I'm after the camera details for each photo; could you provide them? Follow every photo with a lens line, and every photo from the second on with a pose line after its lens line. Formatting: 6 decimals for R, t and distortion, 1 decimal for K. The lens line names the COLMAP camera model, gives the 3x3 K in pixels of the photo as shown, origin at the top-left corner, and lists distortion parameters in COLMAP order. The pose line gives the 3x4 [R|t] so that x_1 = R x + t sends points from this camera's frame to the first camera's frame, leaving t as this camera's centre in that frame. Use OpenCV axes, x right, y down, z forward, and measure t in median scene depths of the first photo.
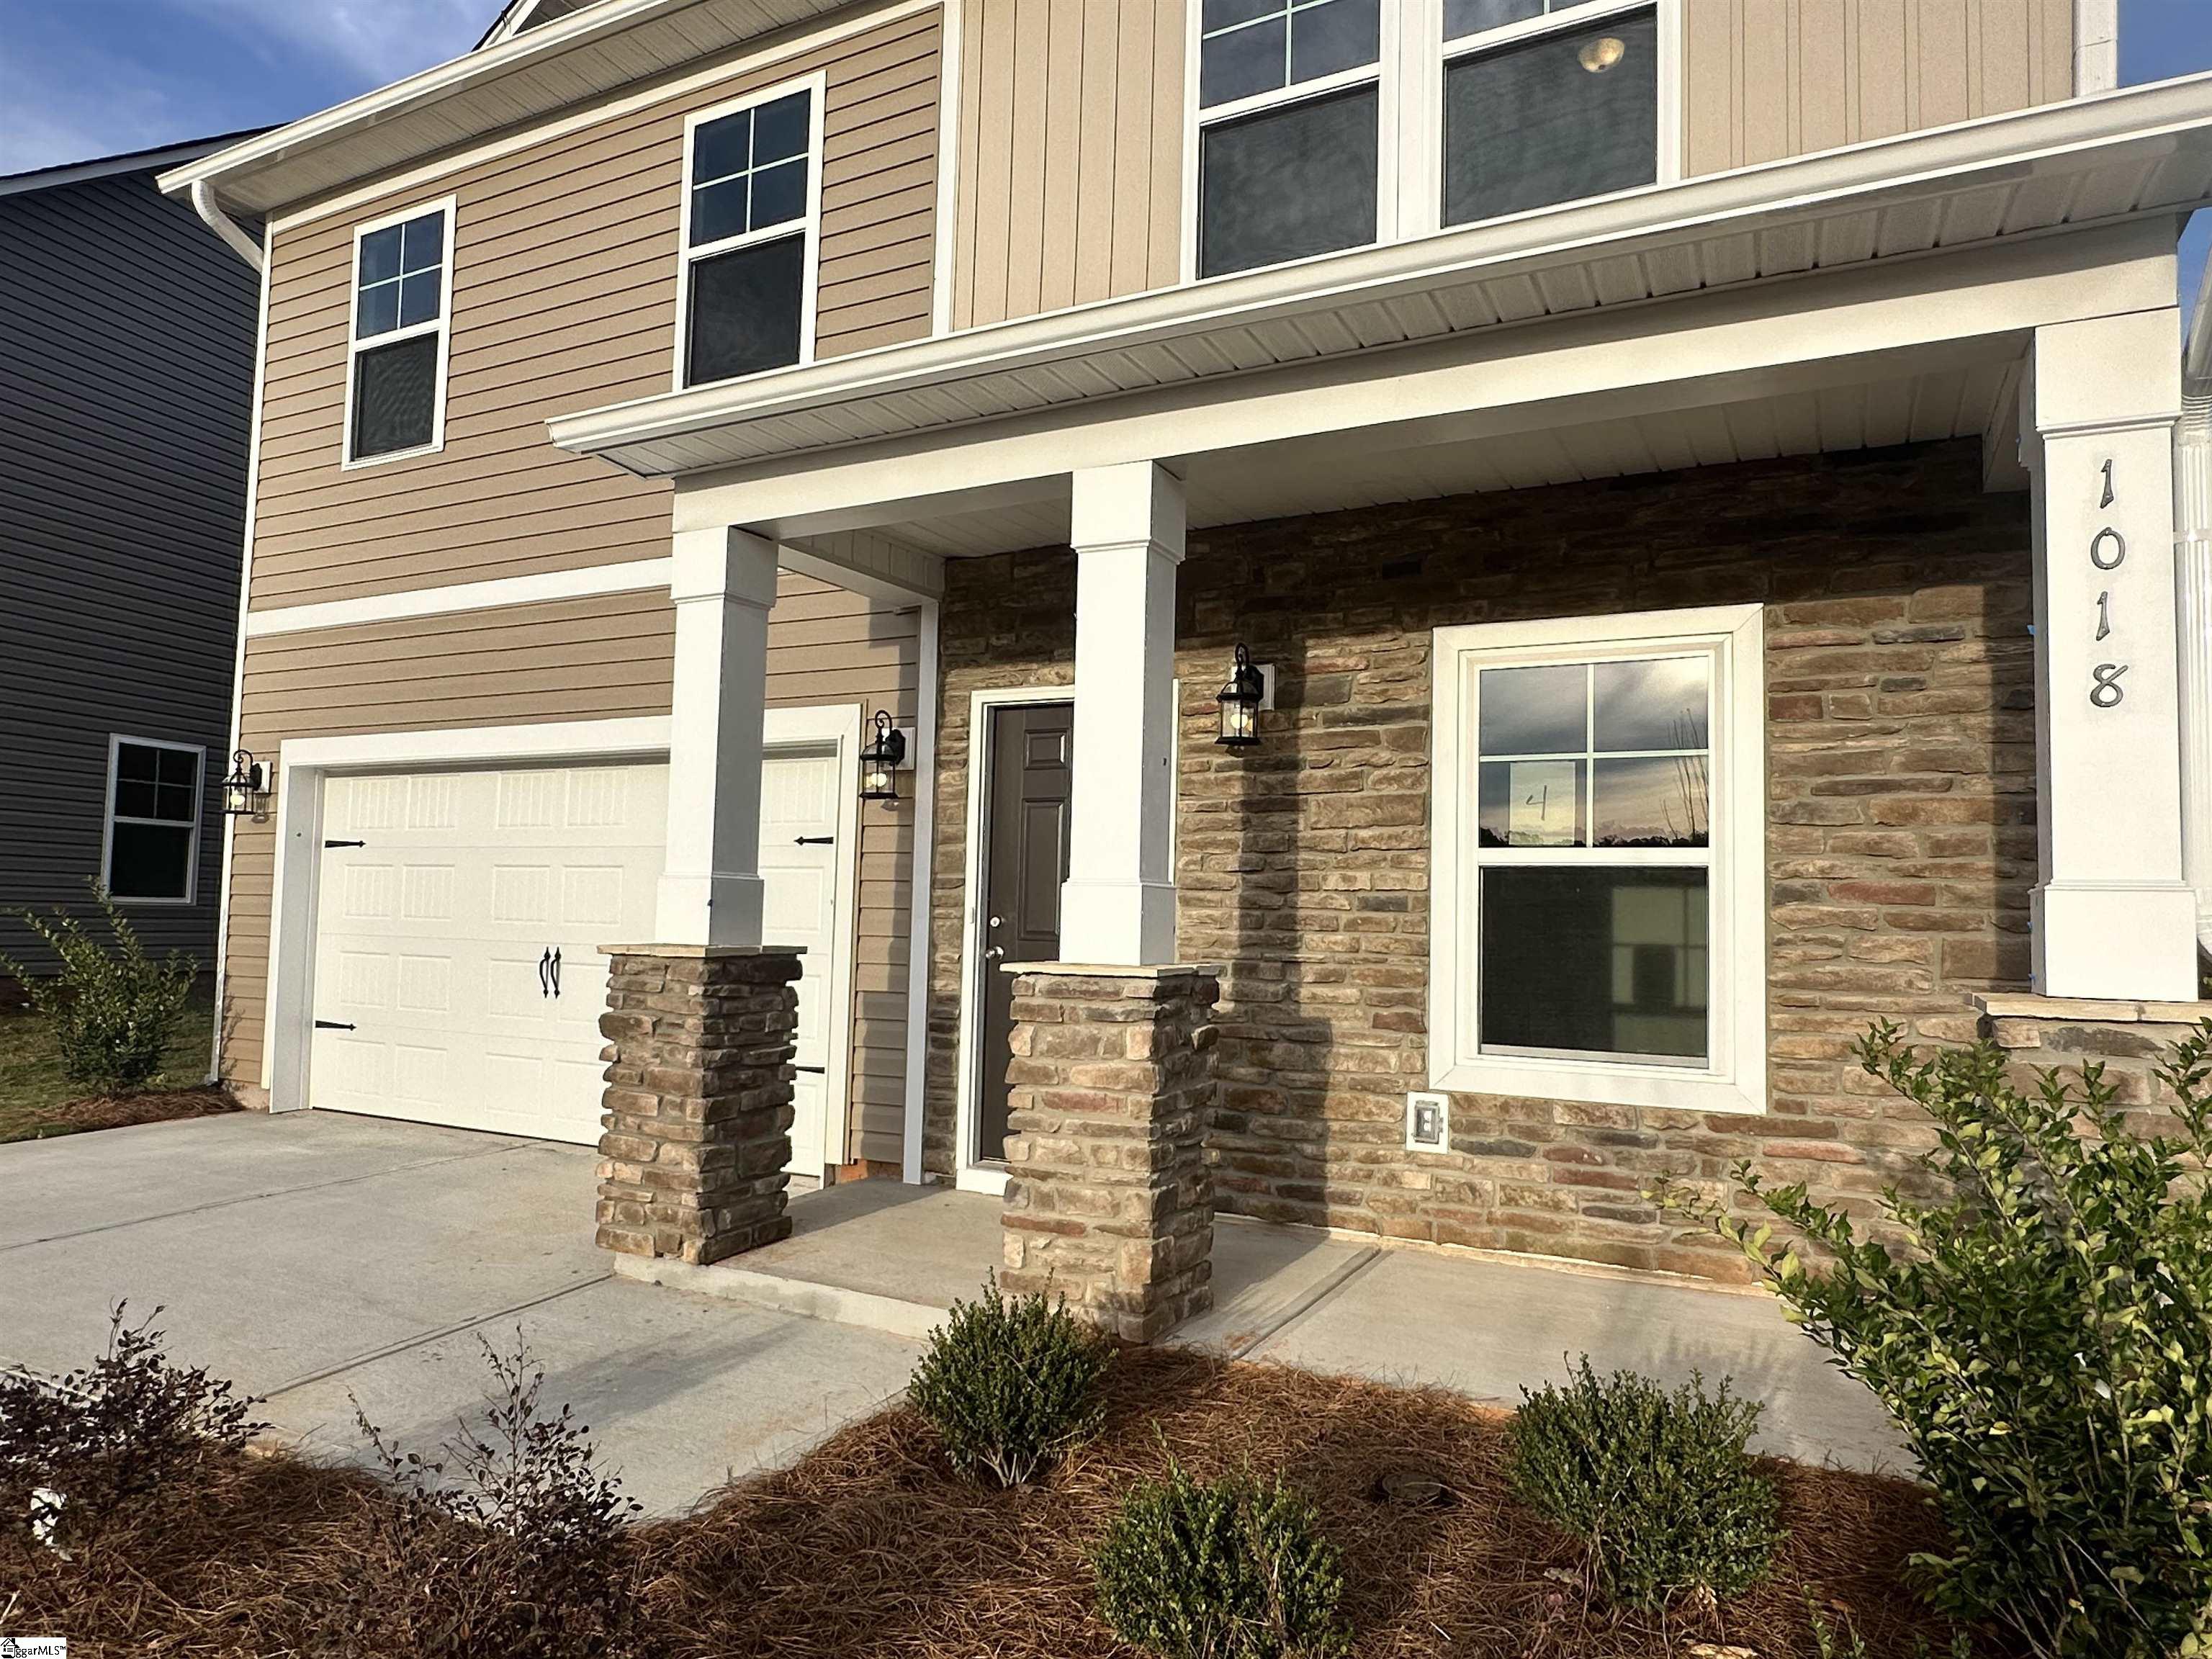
lens RADIAL K [[1379.7, 0, 1106.0], [0, 1379.7, 829.5], [0, 0, 1]] dist [-0.000328, 0.001567]
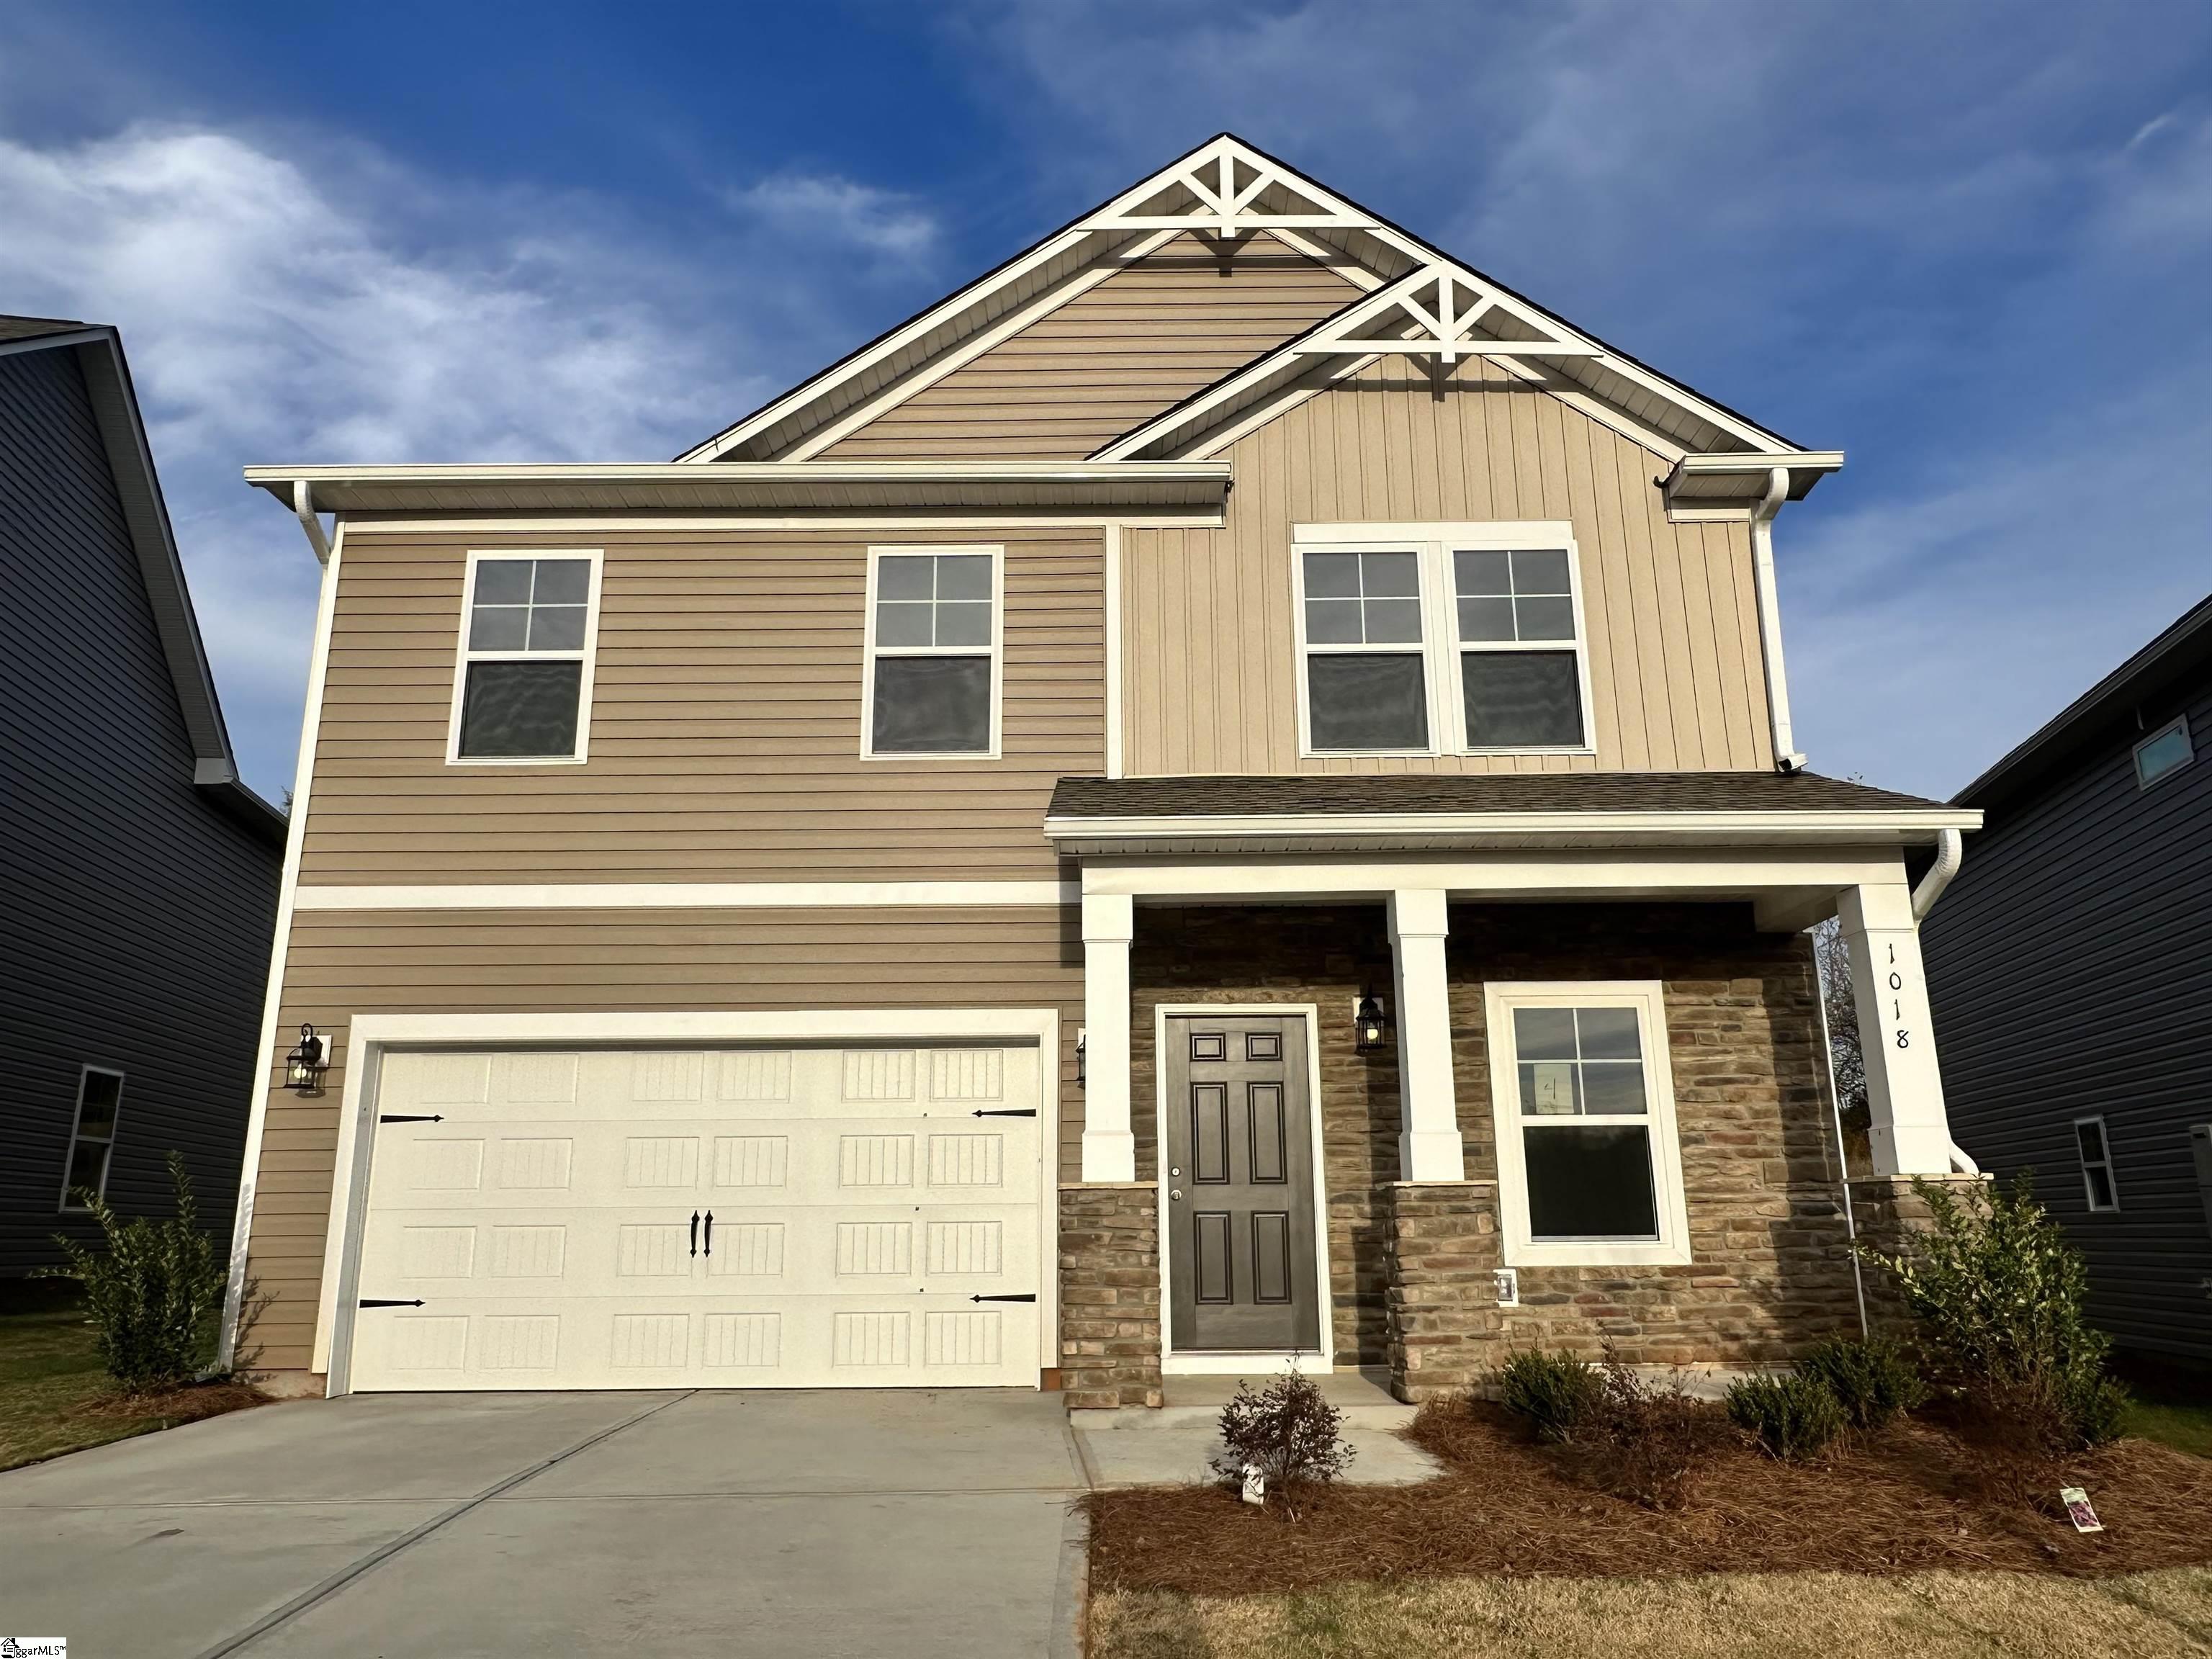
lens RADIAL K [[1501.0, 0, 1106.0], [0, 1501.0, 829.5], [0, 0, 1]] dist [-0.001025, 0.000168]
pose [[0.885594, 0.089947, 0.455667, -1.111328], [-0.000197, 0.981141, -0.193292, 0.026882], [-0.464460, 0.171089, 0.868911, -0.436340]]
